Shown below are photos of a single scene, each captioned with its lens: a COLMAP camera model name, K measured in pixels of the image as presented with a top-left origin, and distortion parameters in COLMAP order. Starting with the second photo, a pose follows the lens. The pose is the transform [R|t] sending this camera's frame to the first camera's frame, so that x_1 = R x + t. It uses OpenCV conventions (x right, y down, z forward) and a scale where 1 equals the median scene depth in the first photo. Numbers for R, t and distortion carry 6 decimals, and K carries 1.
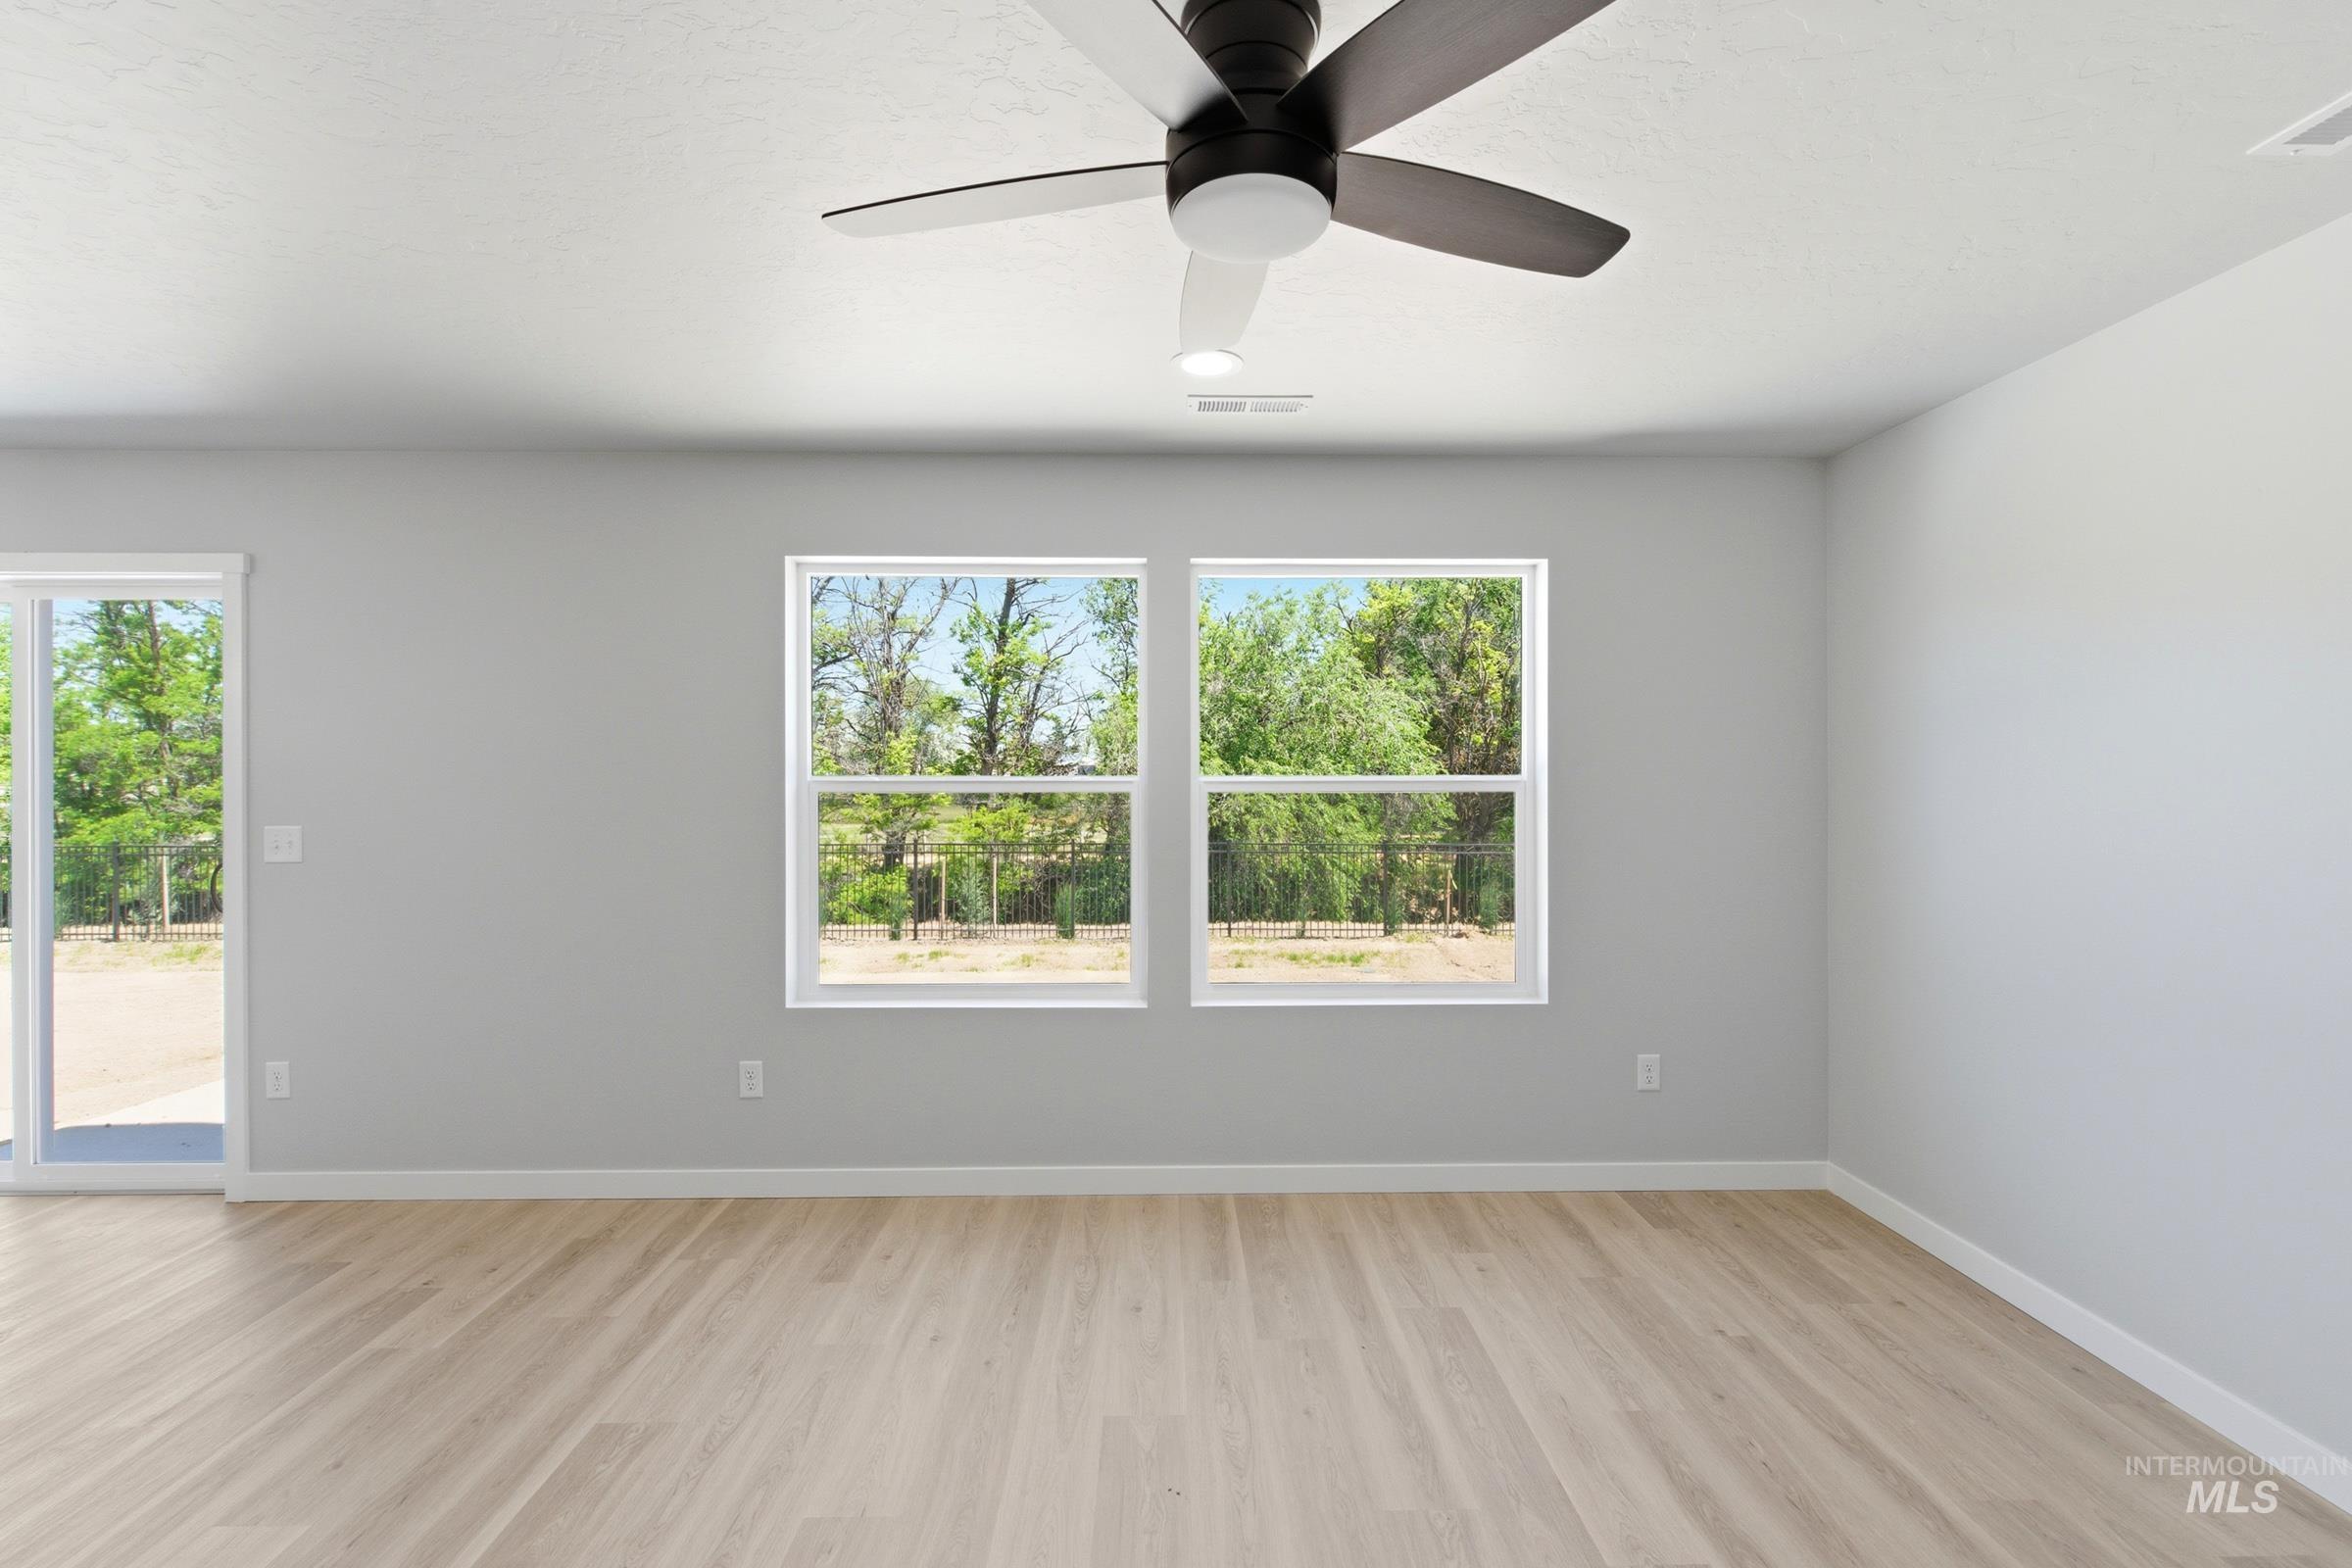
lens RADIAL K [[1068.2, 0, 1172.4], [0, 1068.2, 768.3], [0, 0, 1]] dist [0.002558, -0.004105]
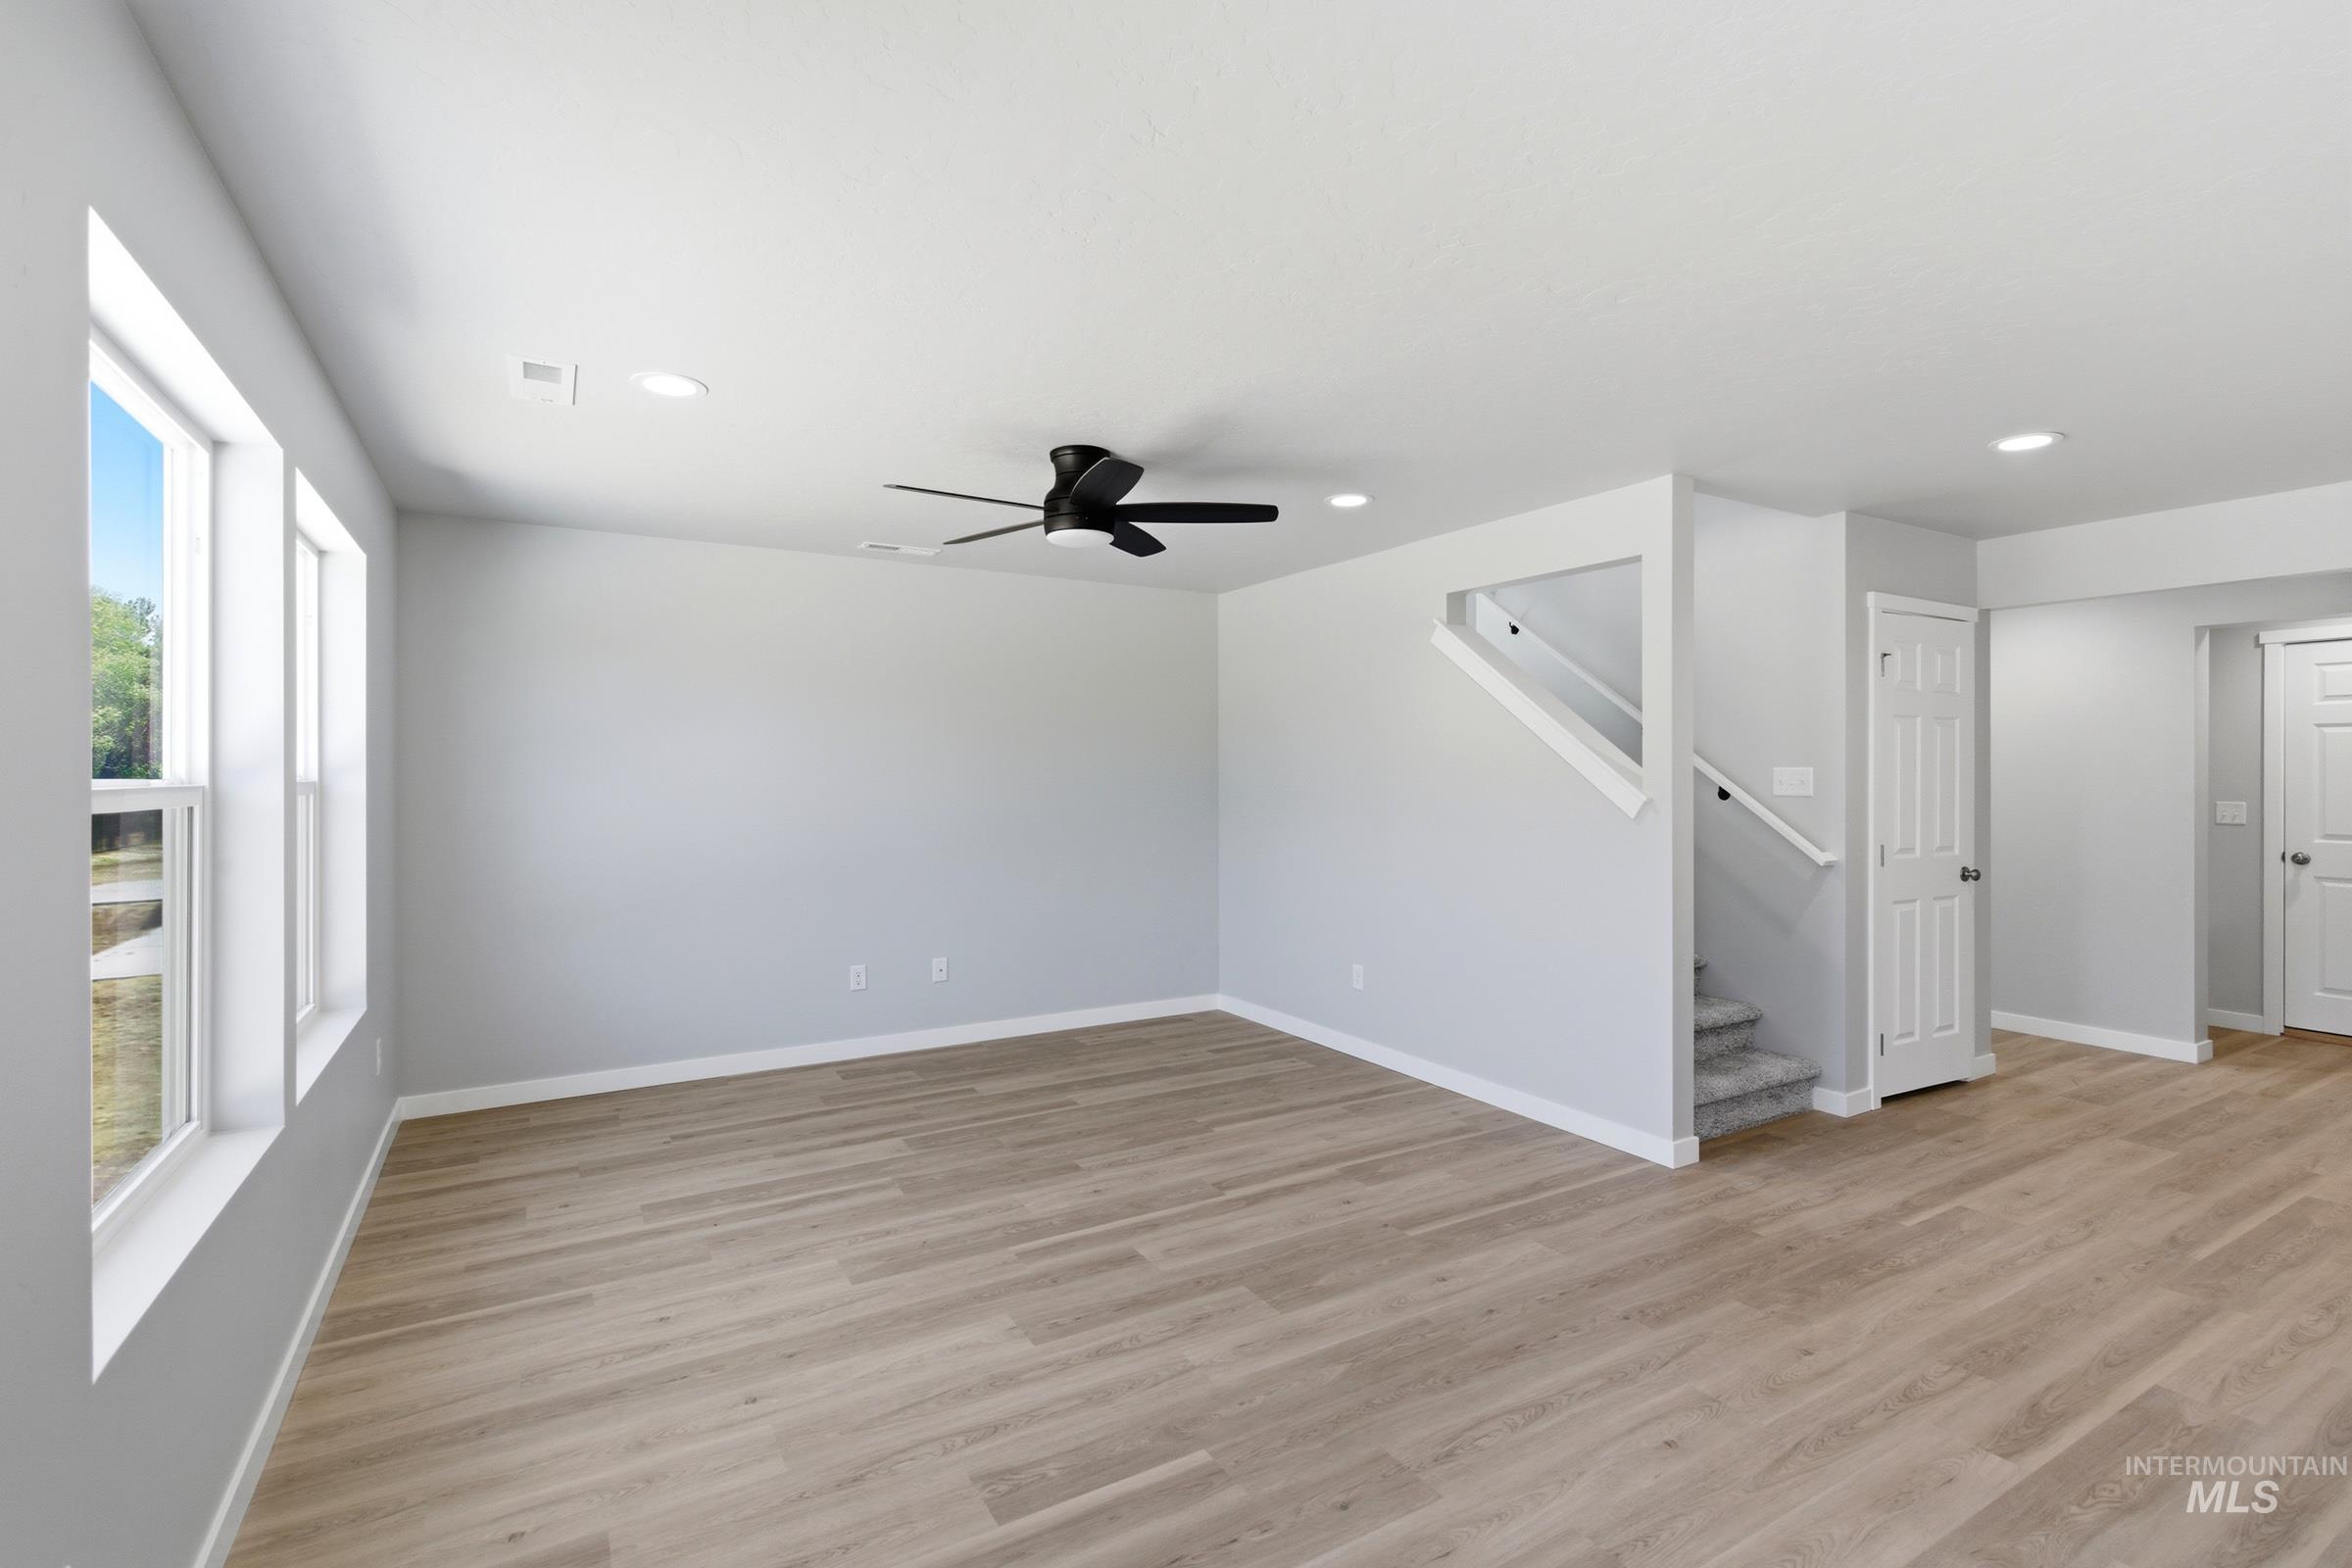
lens RADIAL K [[1068.2, 0, 1215.8], [0, 1068.2, 782.7], [0, 0, 1]] dist [0.002558, -0.004105]
pose [[-0.523249, -0.007987, 0.852142, -0.966697], [-0.001347, 0.999963, 0.008546, 0.003002], [-0.852179, 0.003323, -0.523240, 0.921173]]
